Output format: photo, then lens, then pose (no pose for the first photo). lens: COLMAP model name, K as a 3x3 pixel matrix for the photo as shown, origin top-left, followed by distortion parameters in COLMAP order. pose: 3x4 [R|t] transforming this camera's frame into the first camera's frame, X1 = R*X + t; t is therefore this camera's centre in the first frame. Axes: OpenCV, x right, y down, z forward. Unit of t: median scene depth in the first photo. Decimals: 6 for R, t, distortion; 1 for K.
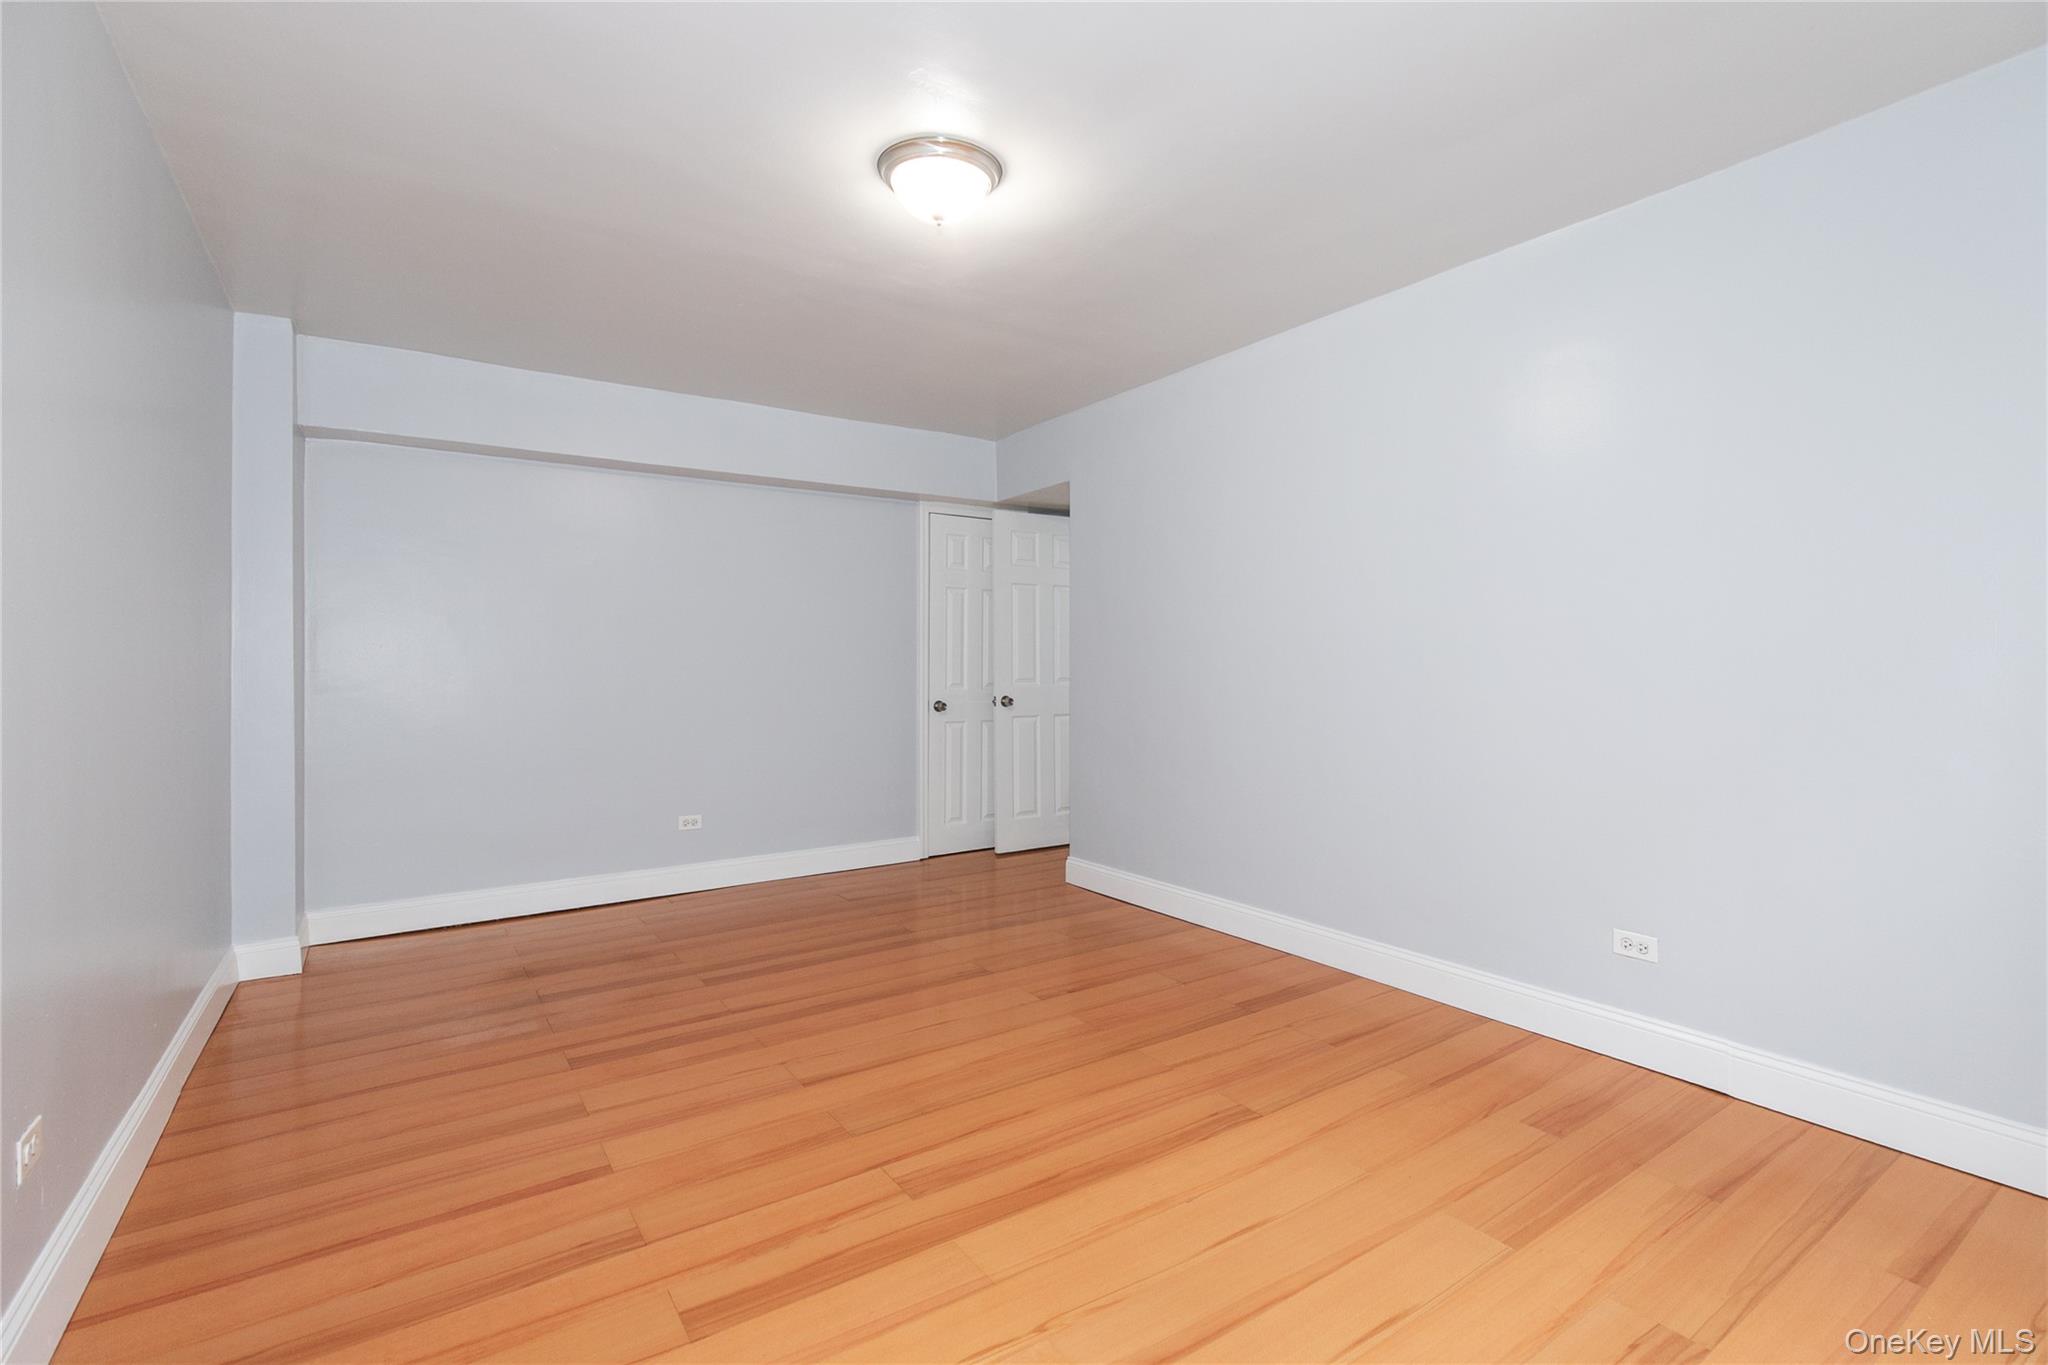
lens RADIAL K [[936.5, 0, 1028.8], [0, 936.5, 678.1], [0, 0, 1]] dist [-0.000291, -0.000016]
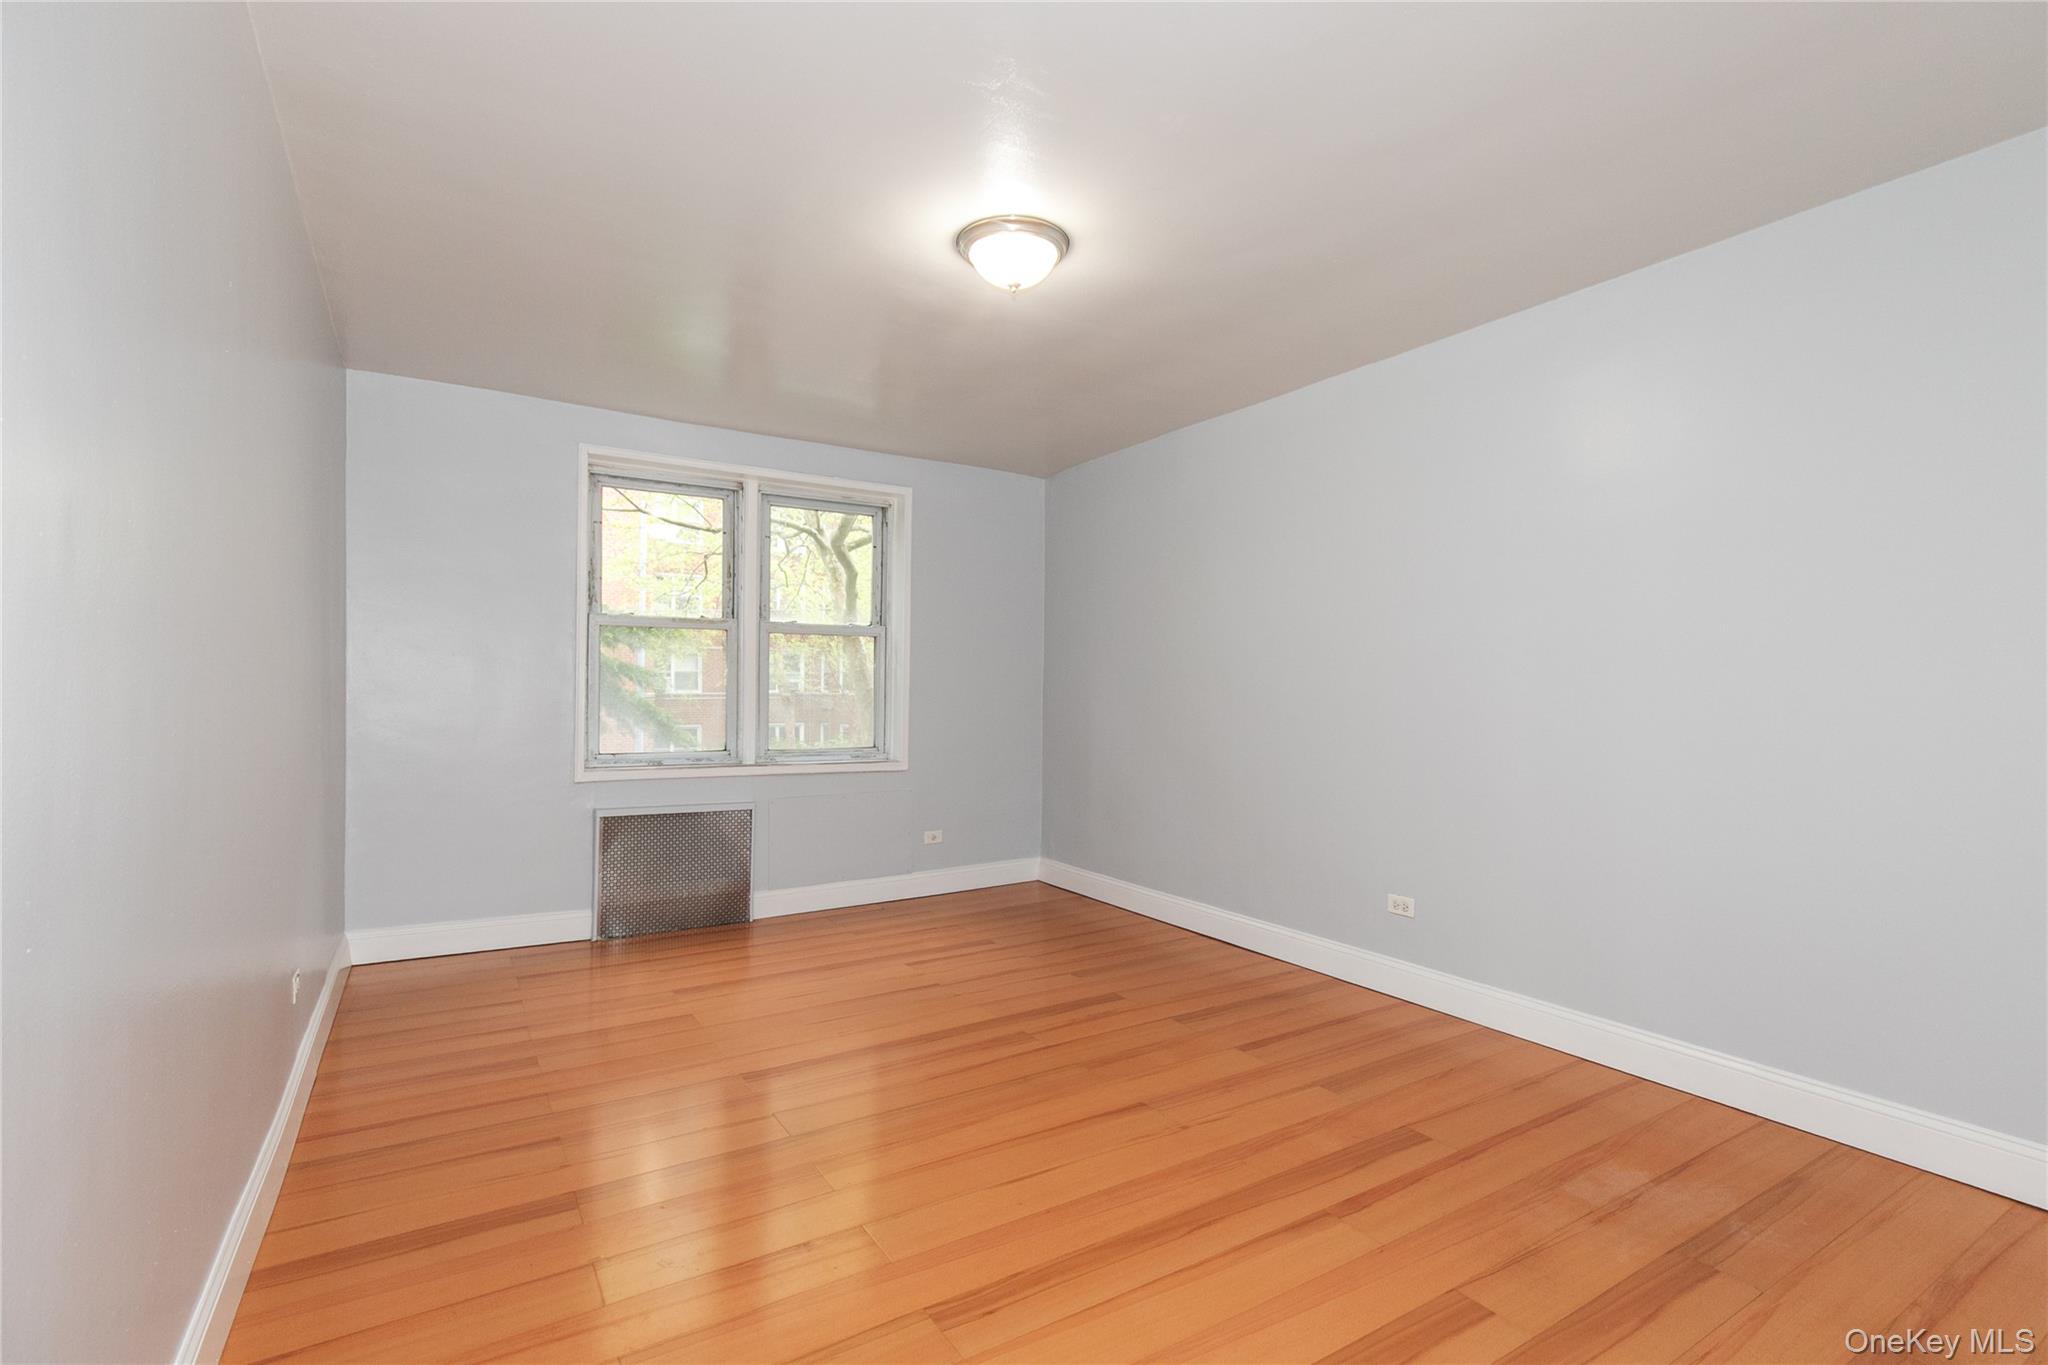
lens RADIAL K [[936.5, 0, 1019.4], [0, 936.5, 677.6], [0, 0, 1]] dist [-0.000291, -0.000016]
pose [[-0.999007, -0.000164, 0.044557, -0.142107], [0.000241, 0.999959, 0.009096, -0.040448], [-0.044557, 0.009098, -0.998965, 1.941101]]
